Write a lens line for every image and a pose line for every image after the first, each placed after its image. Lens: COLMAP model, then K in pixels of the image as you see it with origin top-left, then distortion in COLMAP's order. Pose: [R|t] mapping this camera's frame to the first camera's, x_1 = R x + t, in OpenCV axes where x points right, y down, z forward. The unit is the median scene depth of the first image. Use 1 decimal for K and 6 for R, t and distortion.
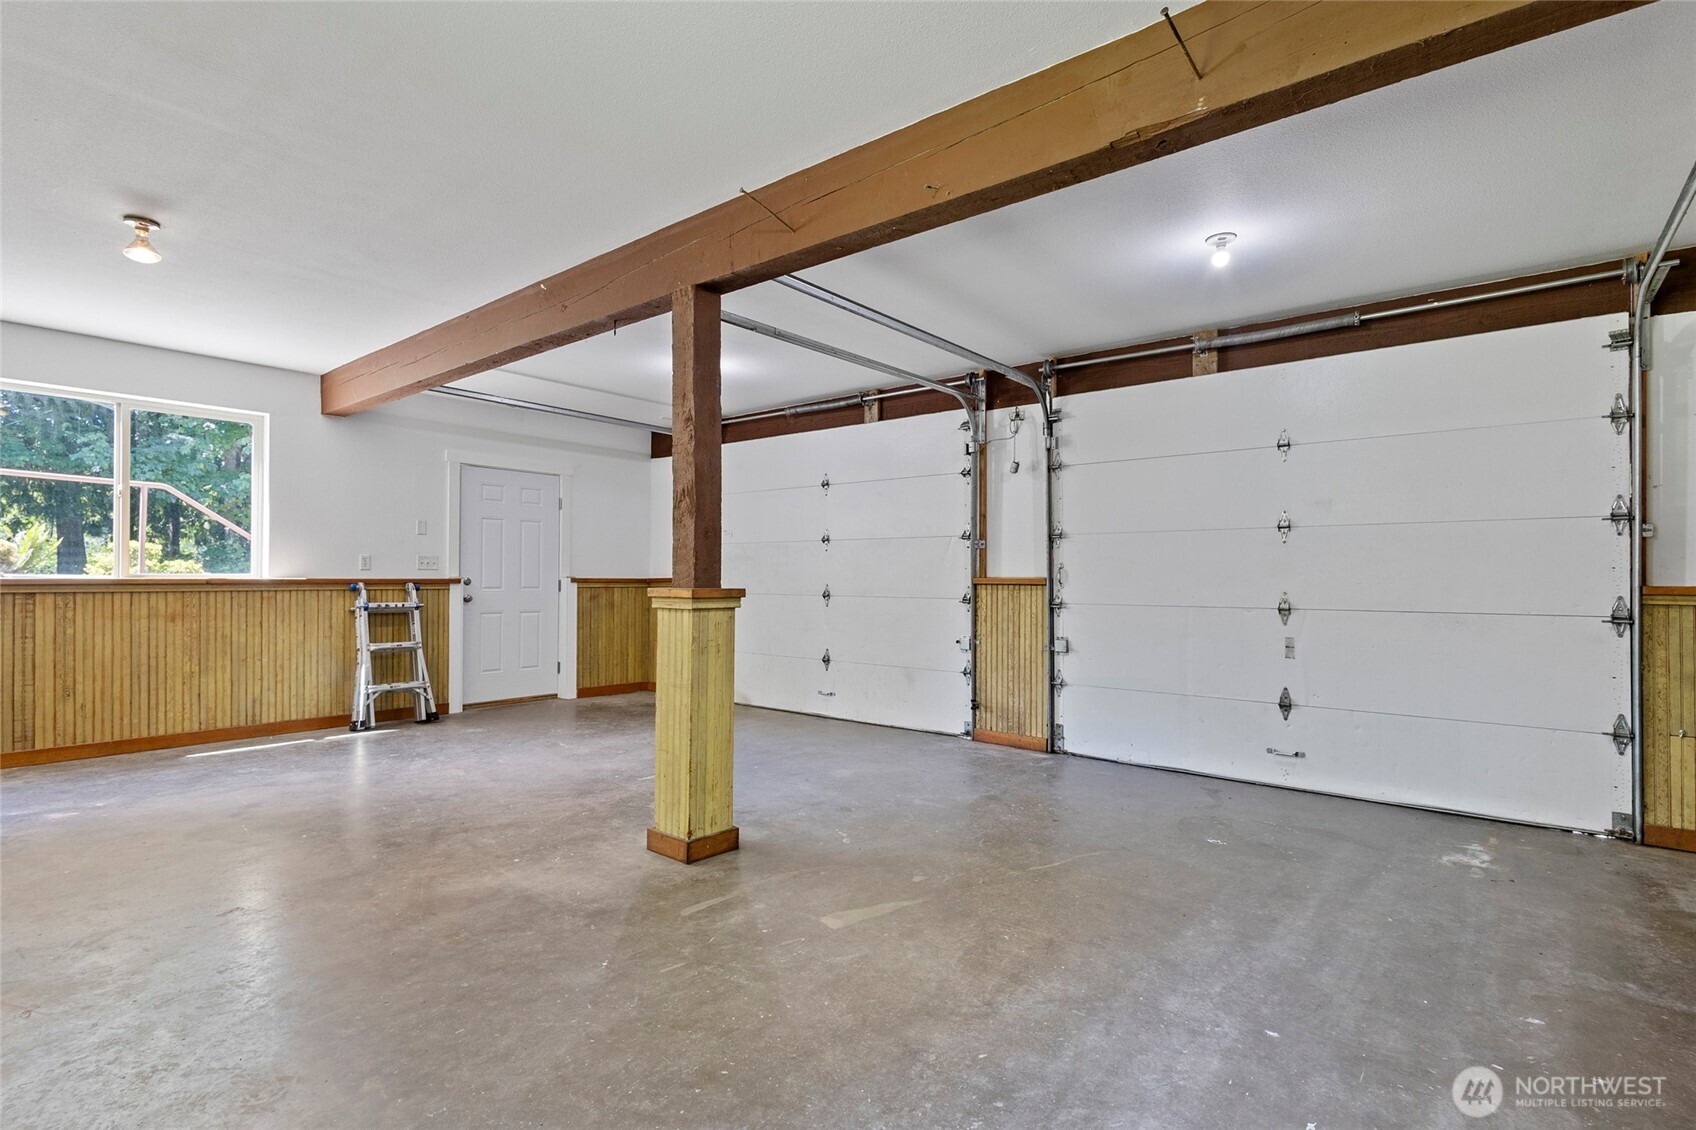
lens RADIAL K [[787.7, 0, 836.8], [0, 787.7, 570.1], [0, 0, 1]] dist [0.003282, -0.001339]
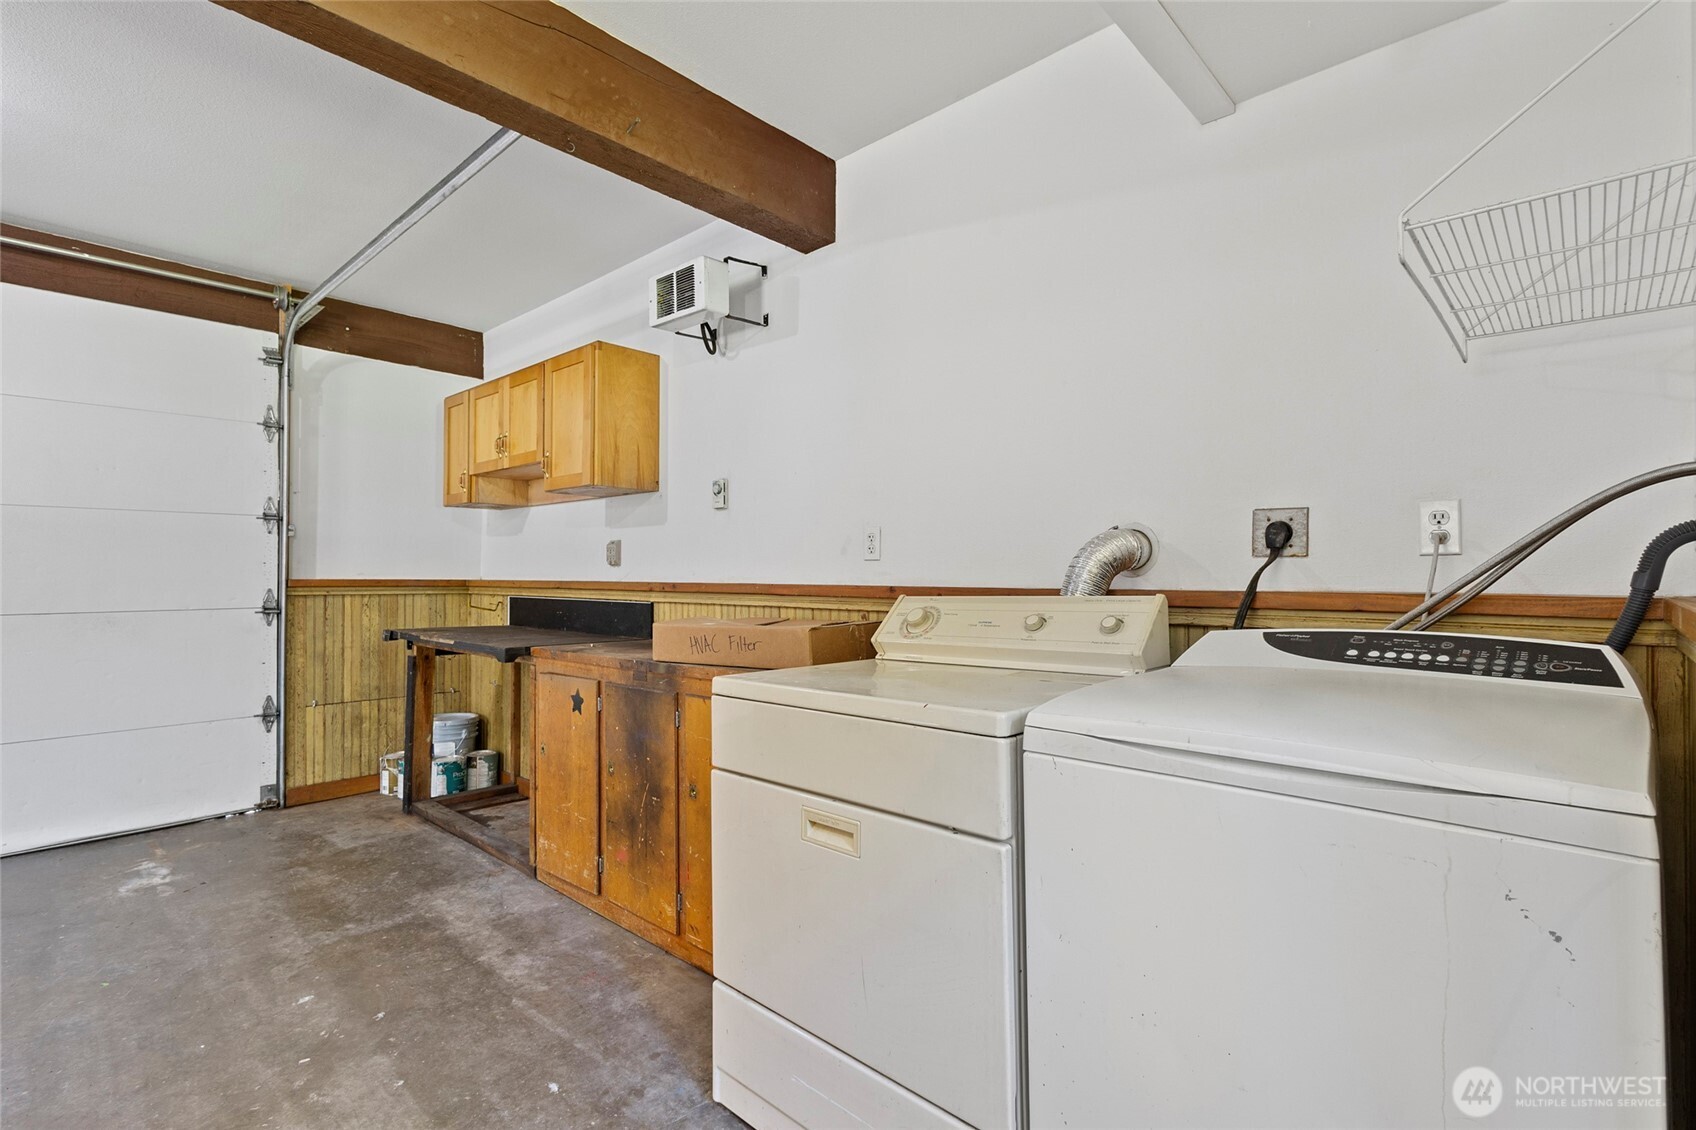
lens RADIAL K [[787.7, 0, 849.6], [0, 787.7, 566.2], [0, 0, 1]] dist [0.003282, -0.001339]
pose [[0.056358, 0.004578, 0.998400, -0.064433], [-0.006275, 0.999971, -0.004231, 0.001095], [-0.998391, -0.006027, 0.056386, 0.130277]]
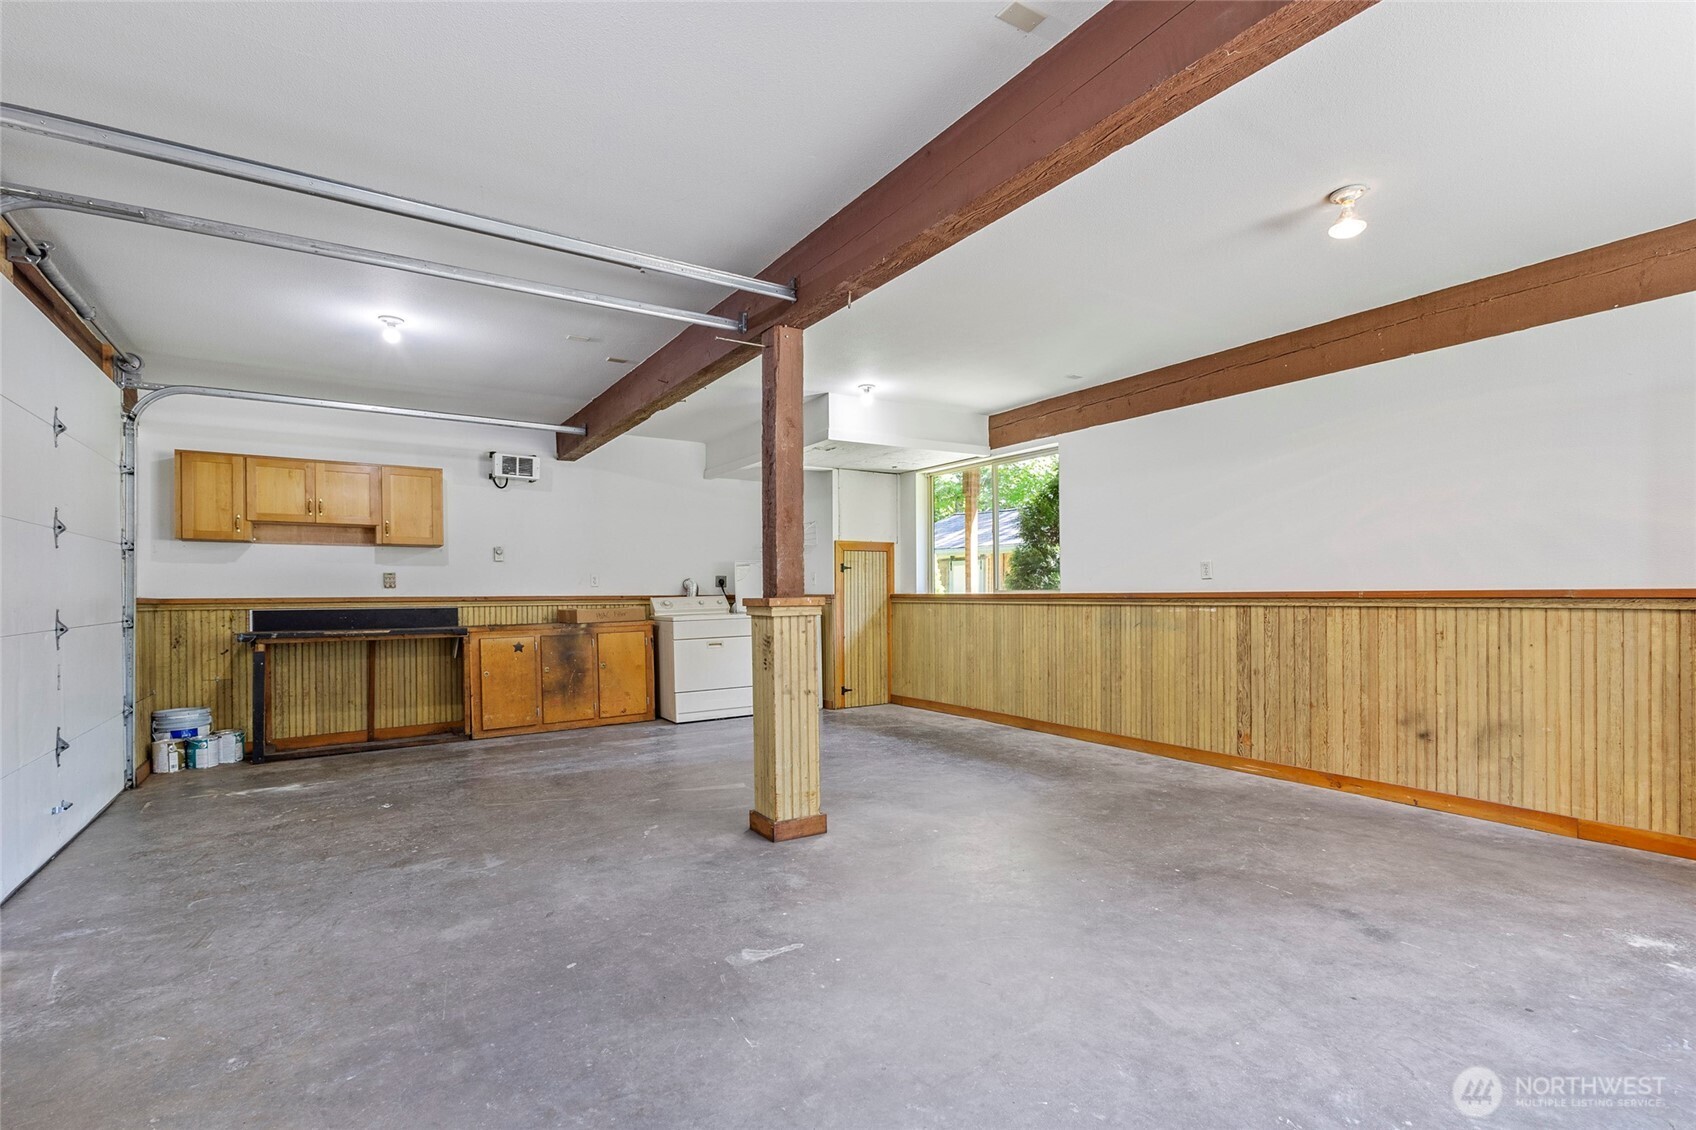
lens RADIAL K [[787.7, 0, 850.2], [0, 787.7, 582.7], [0, 0, 1]] dist [0.003282, -0.001339]
pose [[-0.952160, 0.005177, 0.305557, -0.517940], [-0.000461, 0.999831, -0.018376, 0.016992], [-0.305601, -0.017637, -0.951996, 1.731400]]
